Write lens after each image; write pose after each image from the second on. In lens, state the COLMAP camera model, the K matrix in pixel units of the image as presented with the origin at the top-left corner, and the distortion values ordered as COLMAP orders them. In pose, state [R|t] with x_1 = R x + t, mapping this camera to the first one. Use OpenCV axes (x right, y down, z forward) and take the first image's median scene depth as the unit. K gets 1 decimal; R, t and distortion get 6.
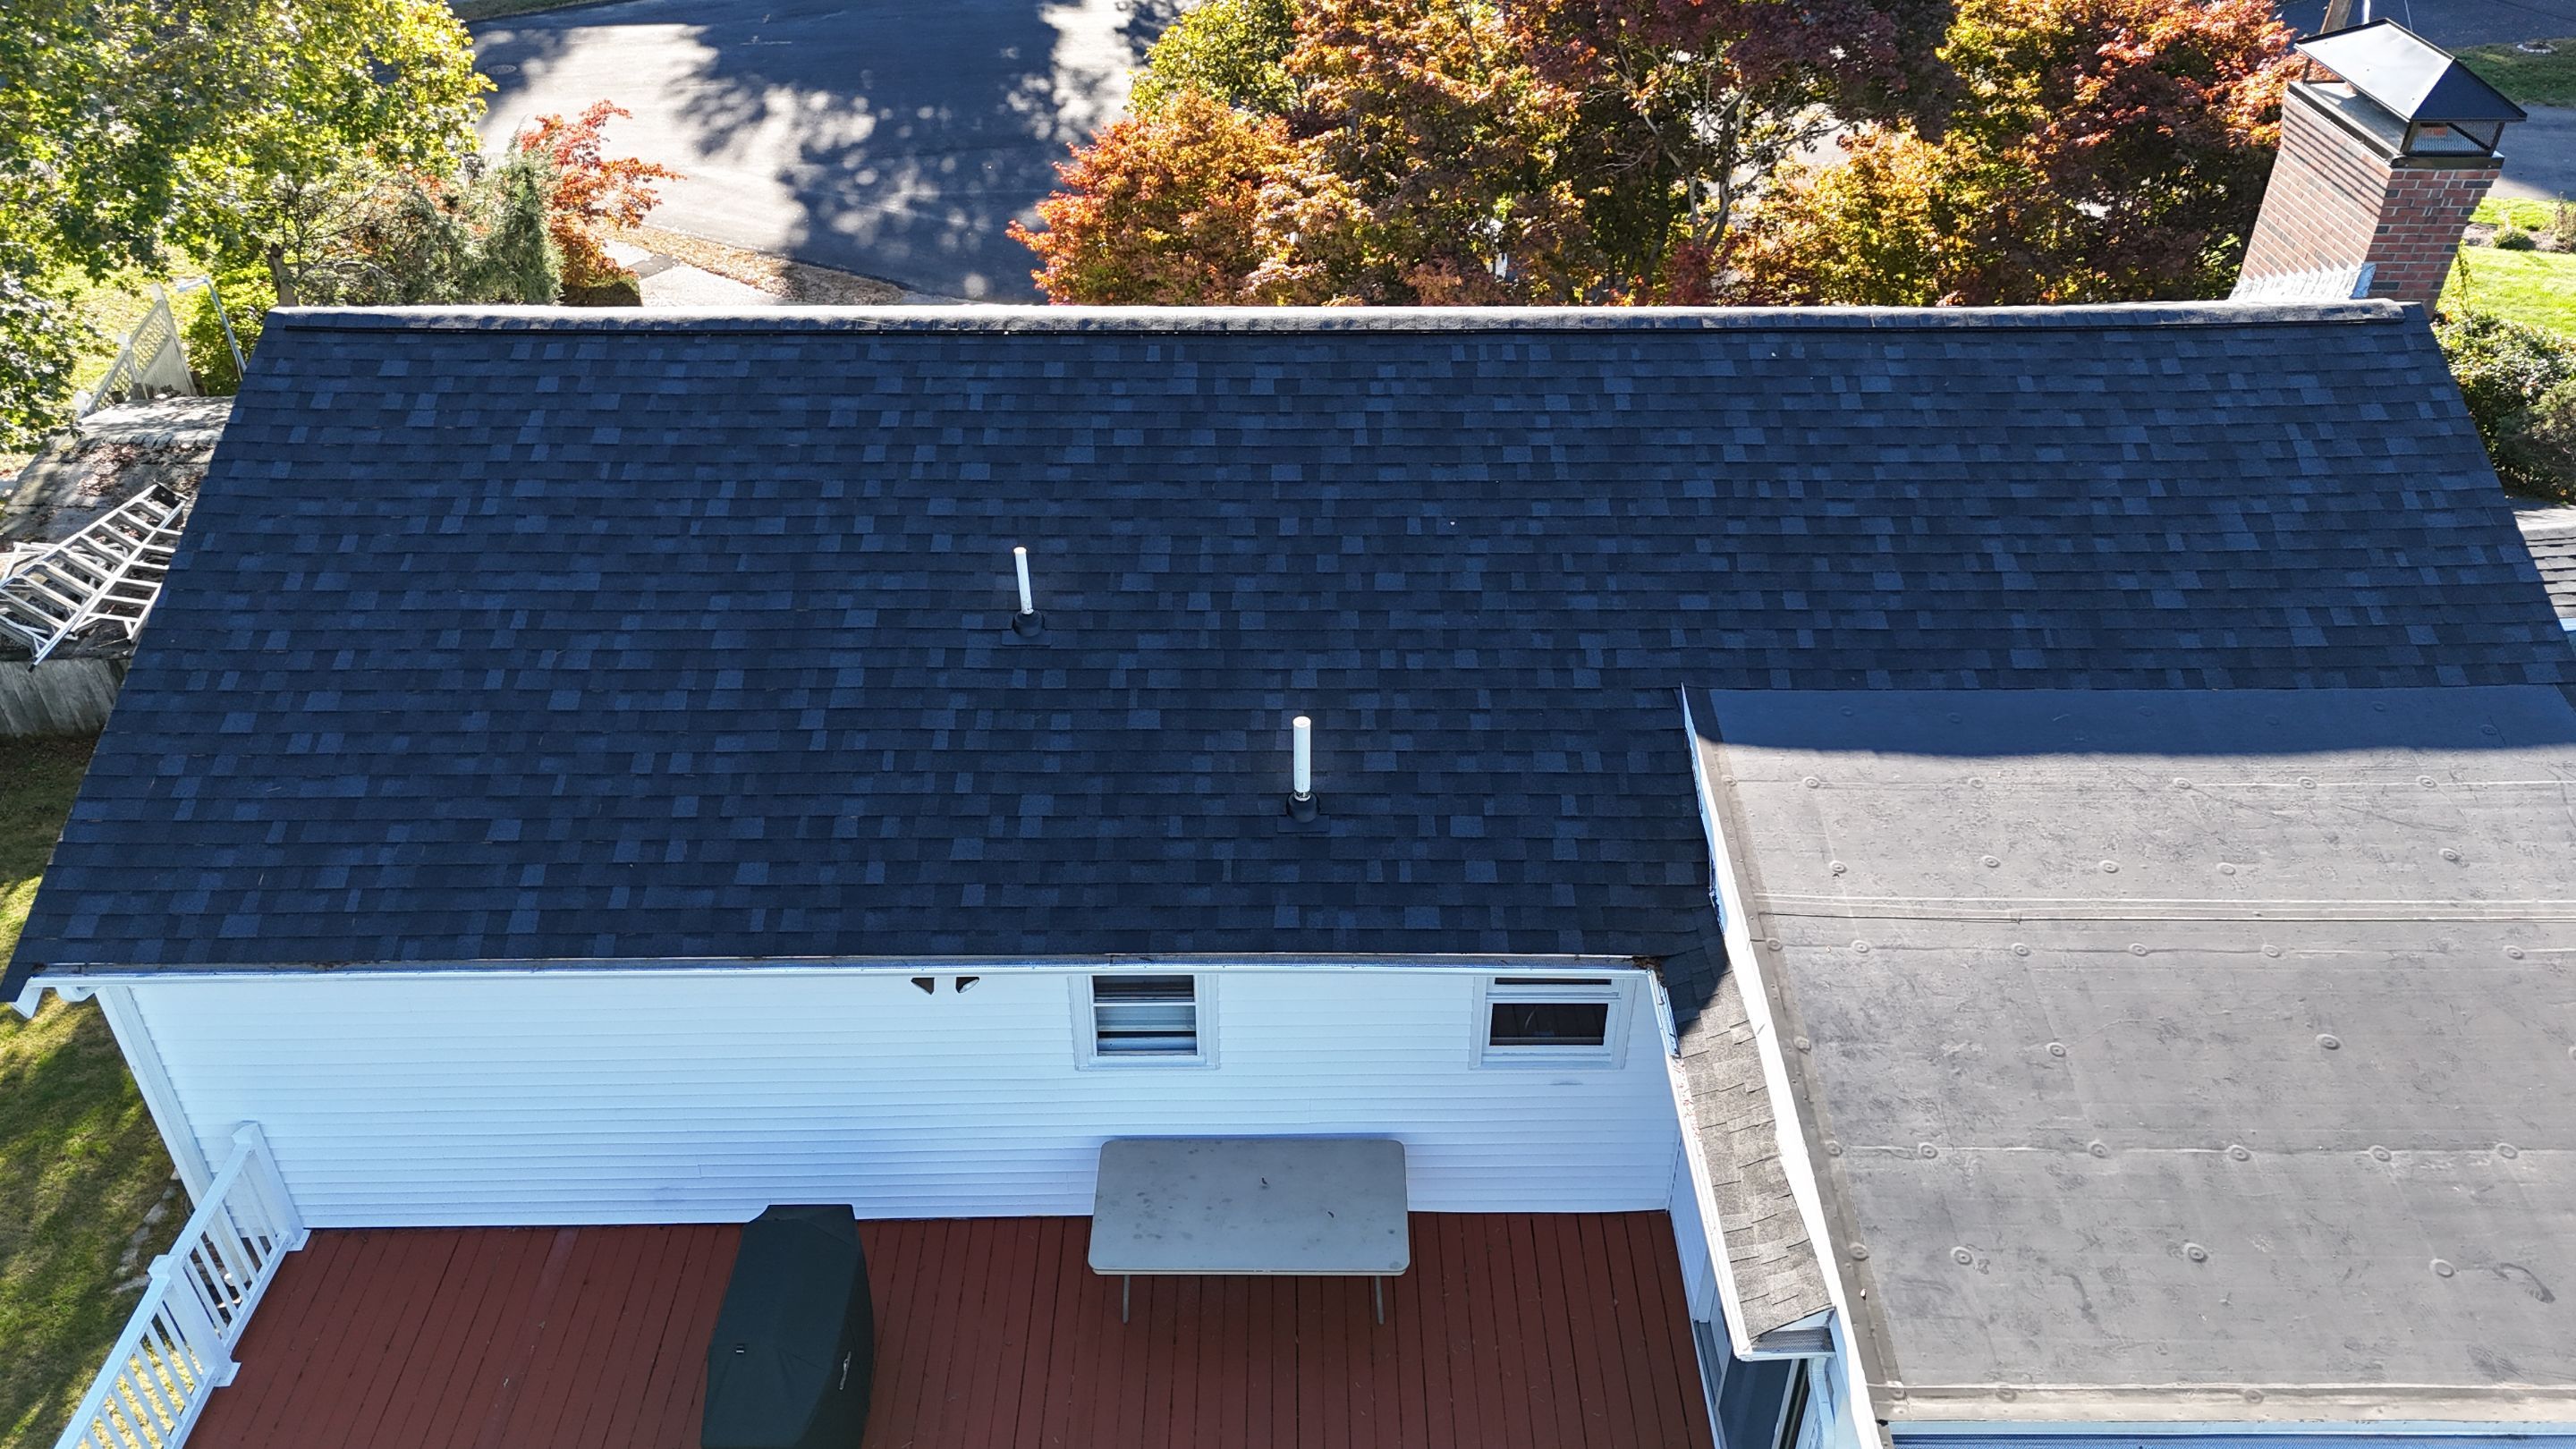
lens RADIAL K [[1882.5, 0, 1286.5], [0, 1882.5, 729.0], [0, 0, 1]] dist [0.076640, -0.074042]
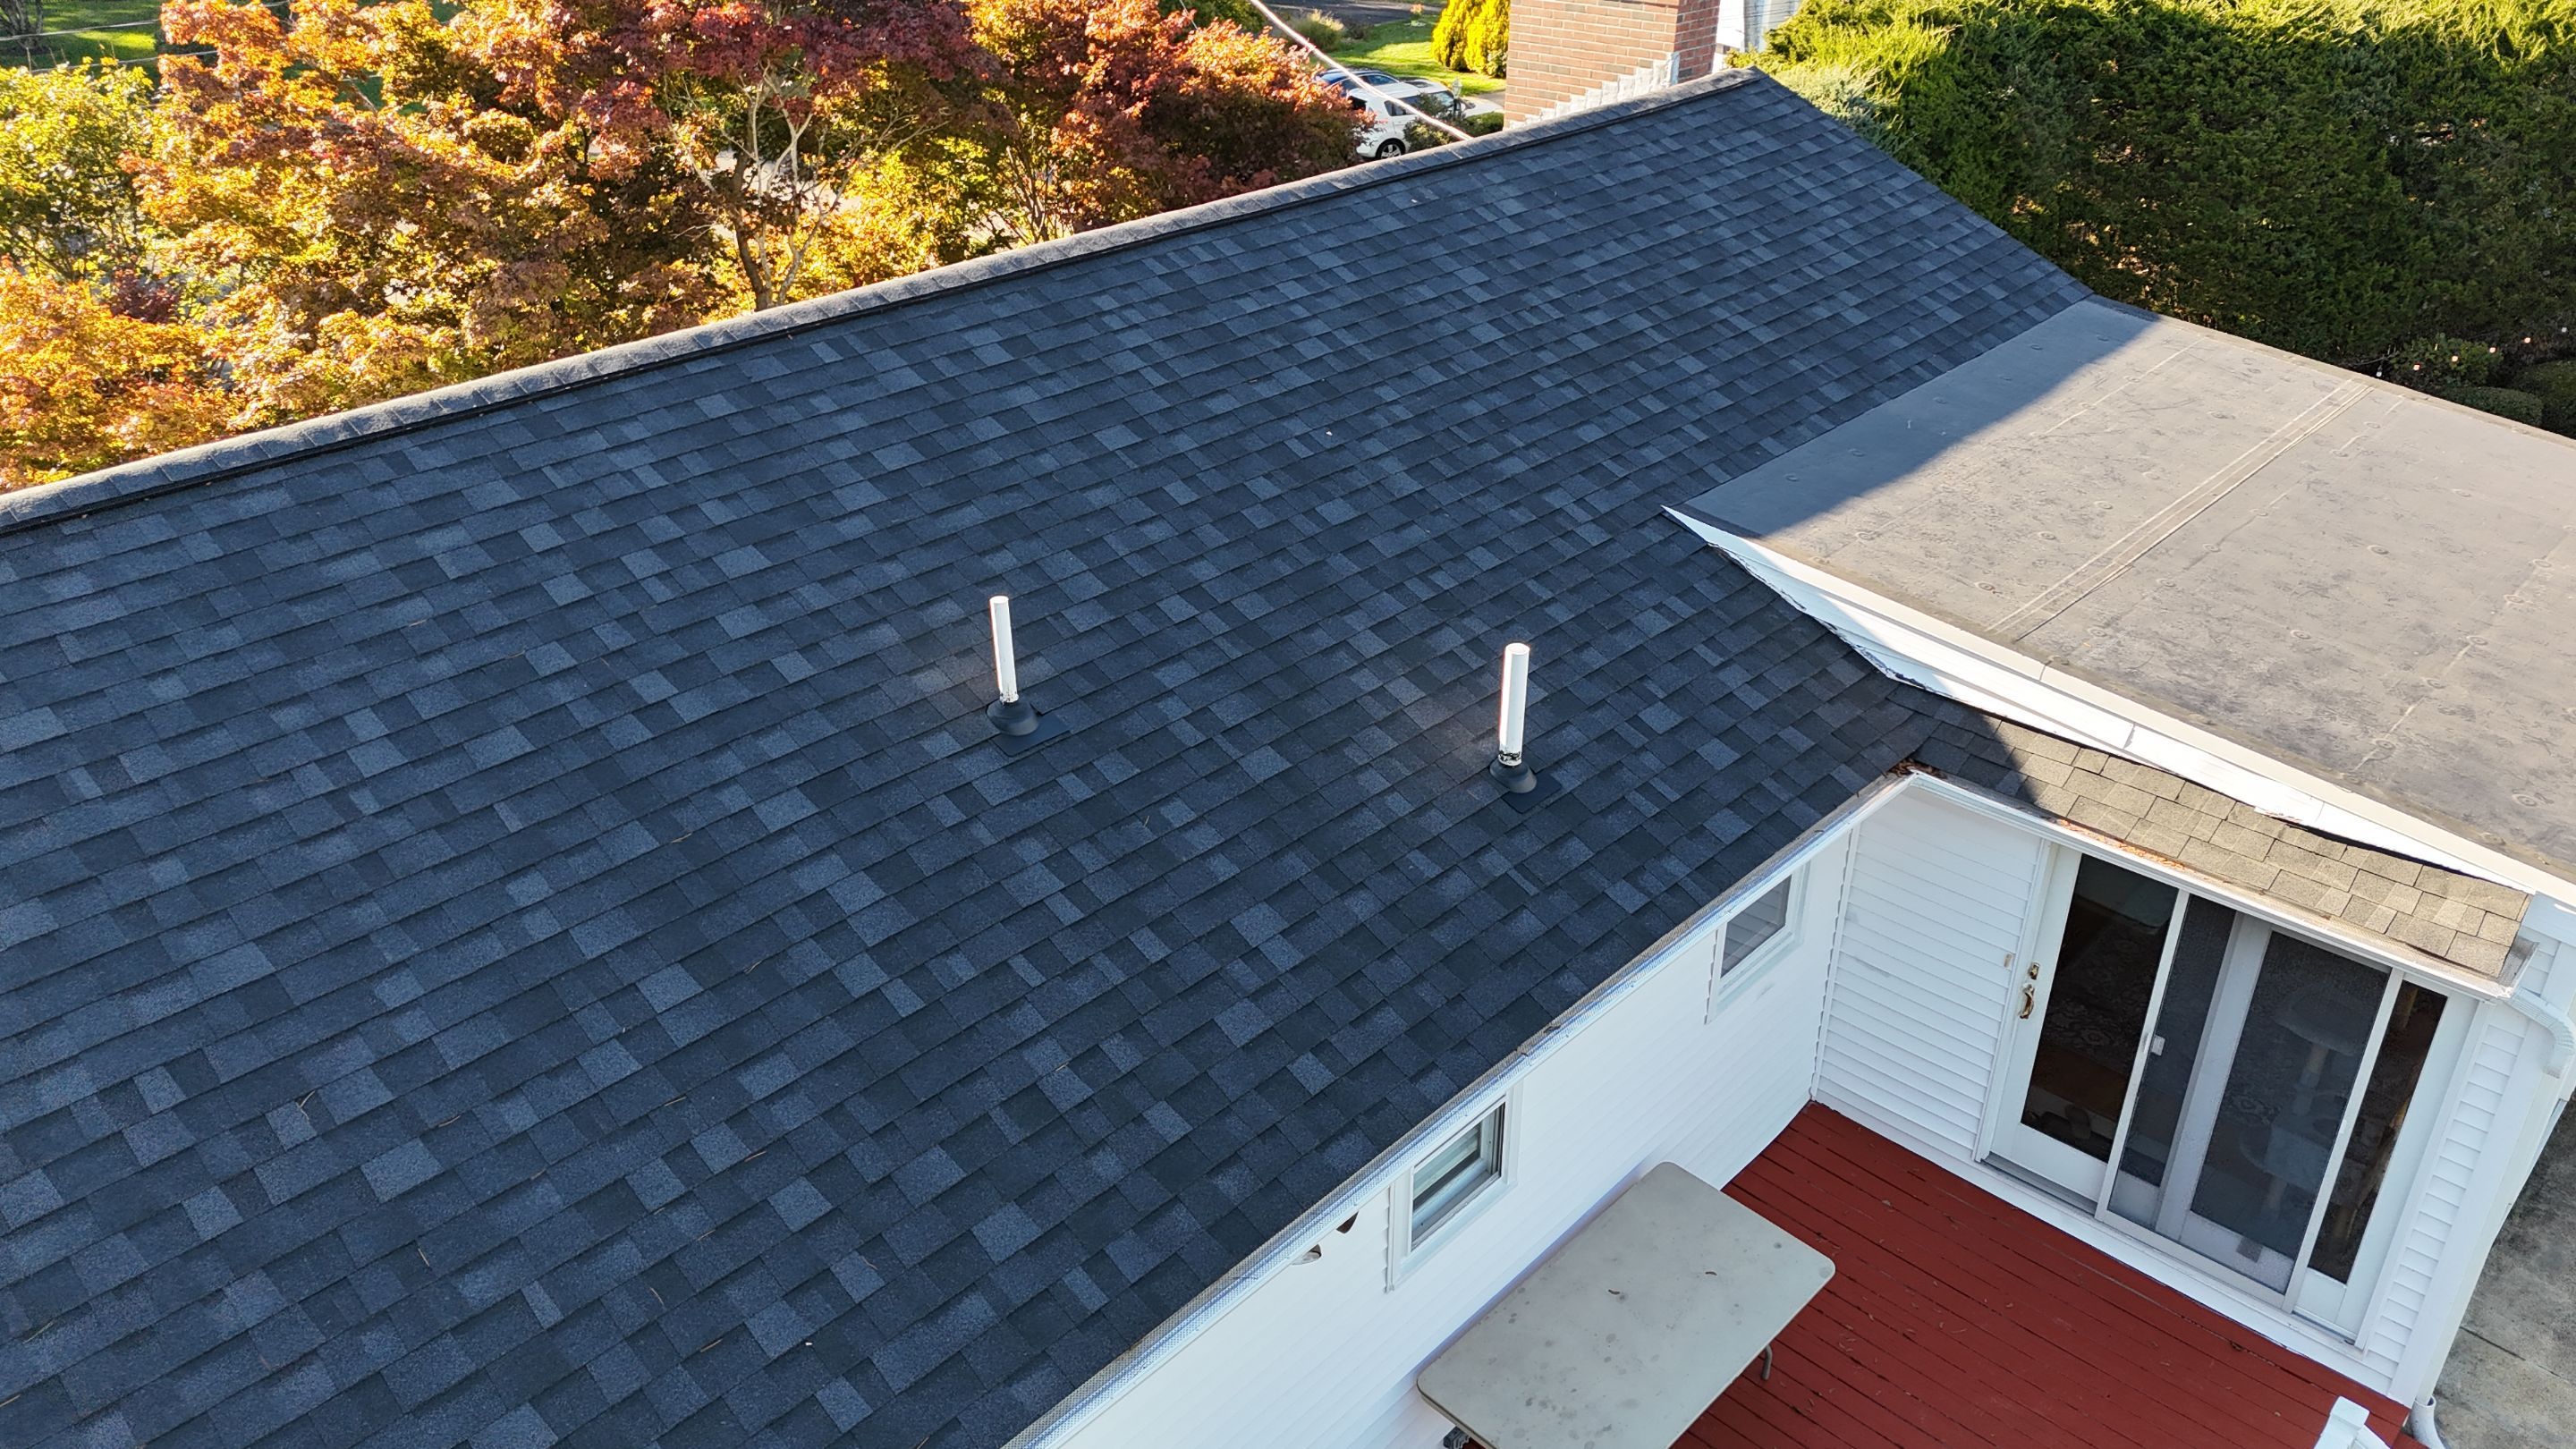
lens RADIAL K [[1882.5, 0, 1292.9], [0, 1882.5, 725.8], [0, 0, 1]] dist [0.076640, -0.074042]
pose [[0.684104, -0.349933, 0.639960, -0.477680], [0.421614, 0.905681, 0.044535, -0.041498], [-0.595184, 0.239349, 0.767117, 0.450689]]
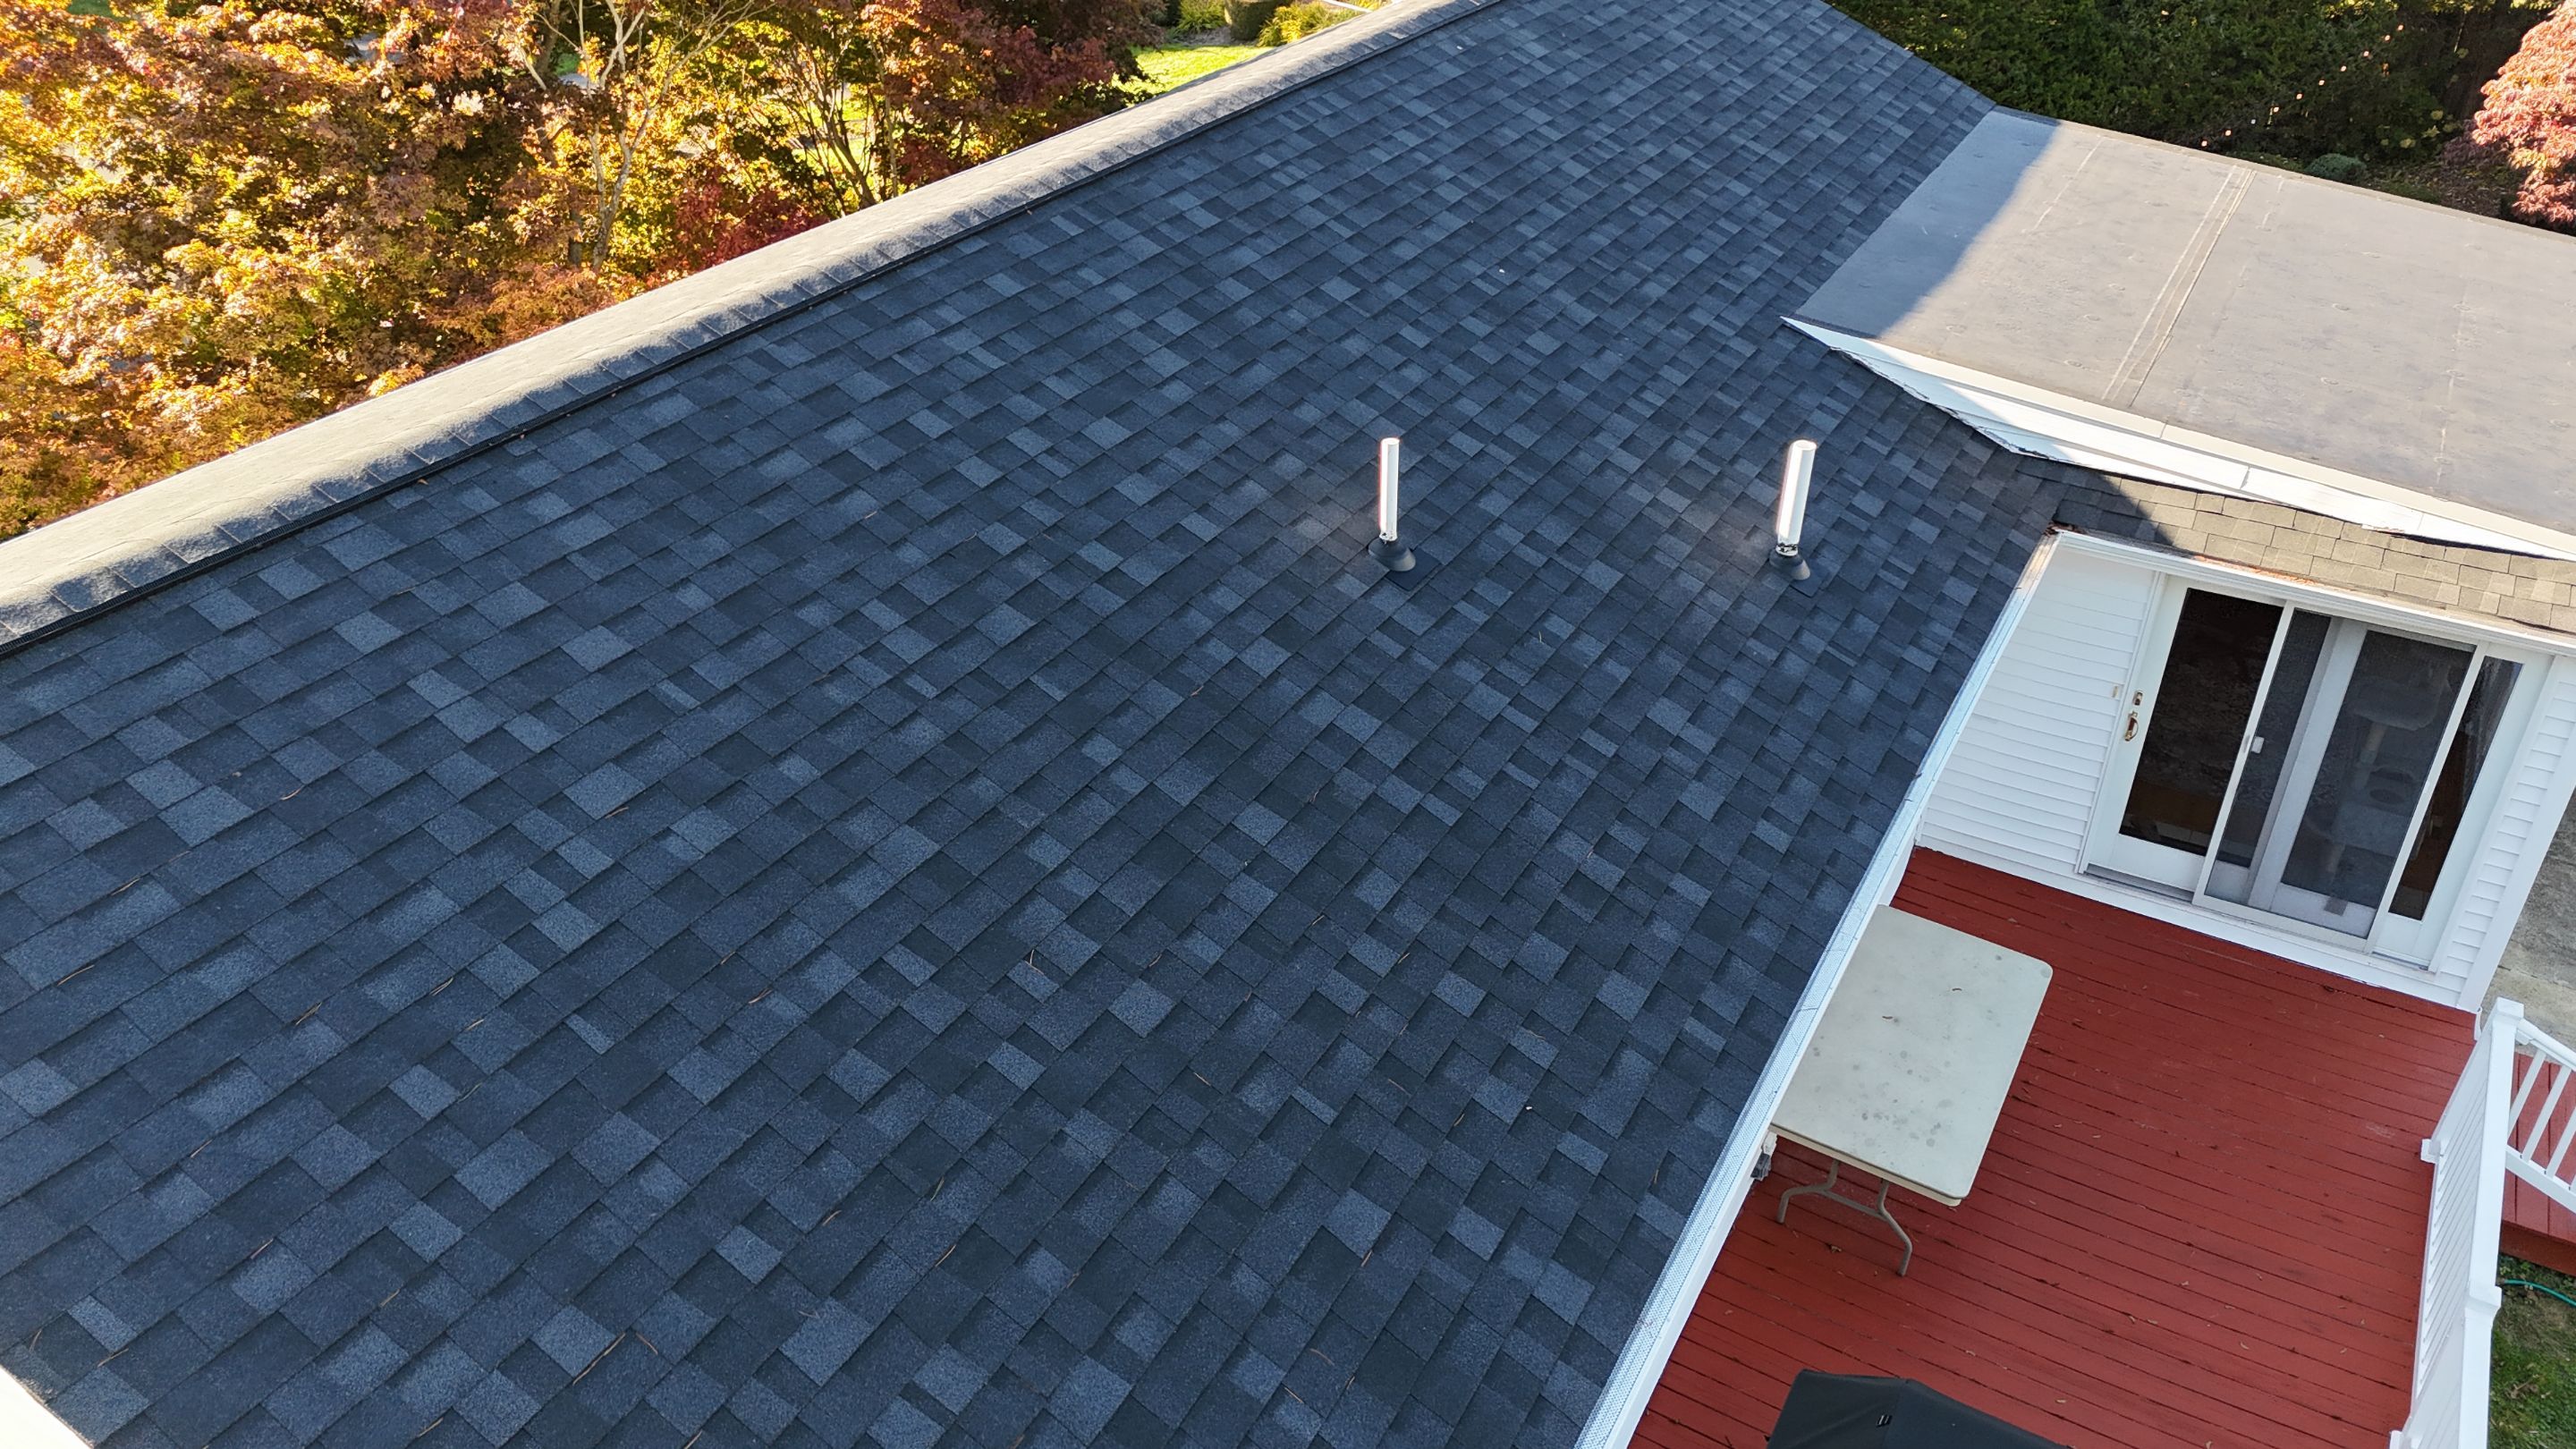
lens RADIAL K [[1882.5, 0, 1293.4], [0, 1882.5, 728.3], [0, 0, 1]] dist [0.076640, -0.074042]
pose [[0.496034, -0.462315, 0.734993, -0.671000], [0.501619, 0.843505, 0.192036, -0.149165], [-0.708751, 0.273431, 0.650313, 0.600133]]
